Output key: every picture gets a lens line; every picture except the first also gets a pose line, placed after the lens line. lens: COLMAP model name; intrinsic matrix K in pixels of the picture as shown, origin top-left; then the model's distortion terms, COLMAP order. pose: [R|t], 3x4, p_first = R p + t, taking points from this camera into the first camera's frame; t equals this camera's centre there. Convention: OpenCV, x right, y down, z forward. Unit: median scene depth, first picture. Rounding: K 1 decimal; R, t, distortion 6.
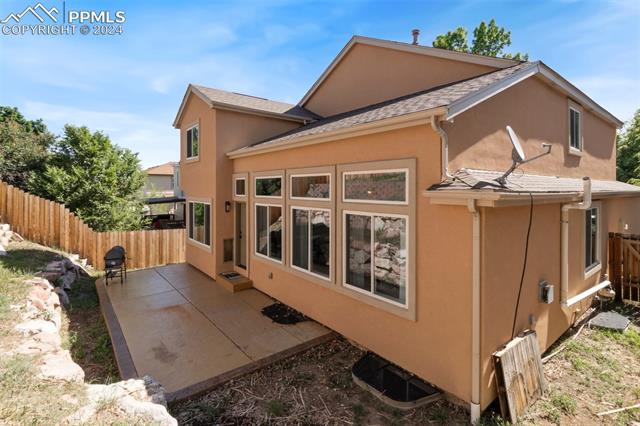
lens RADIAL K [[302.5, 0, 311.1], [0, 302.5, 189.1], [0, 0, 1]] dist [-0.004931, -0.000102]
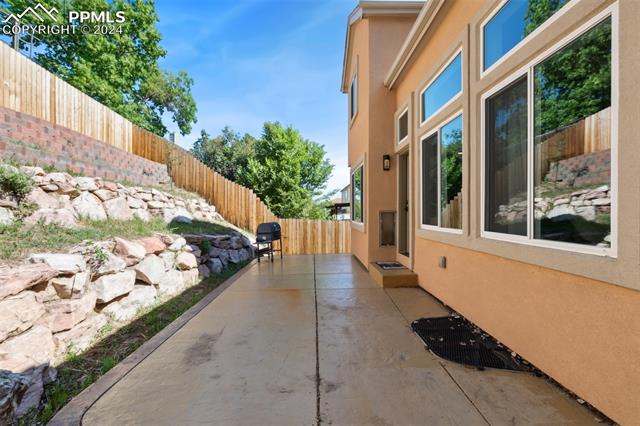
lens RADIAL K [[302.5, 0, 320.2], [0, 302.5, 213.4], [0, 0, 1]] dist [-0.004931, -0.000102]
pose [[0.794107, -0.001723, -0.607775, 0.010497], [0.003548, 0.999992, 0.001801, 0.169499], [0.607767, -0.003587, 0.794107, 0.391548]]
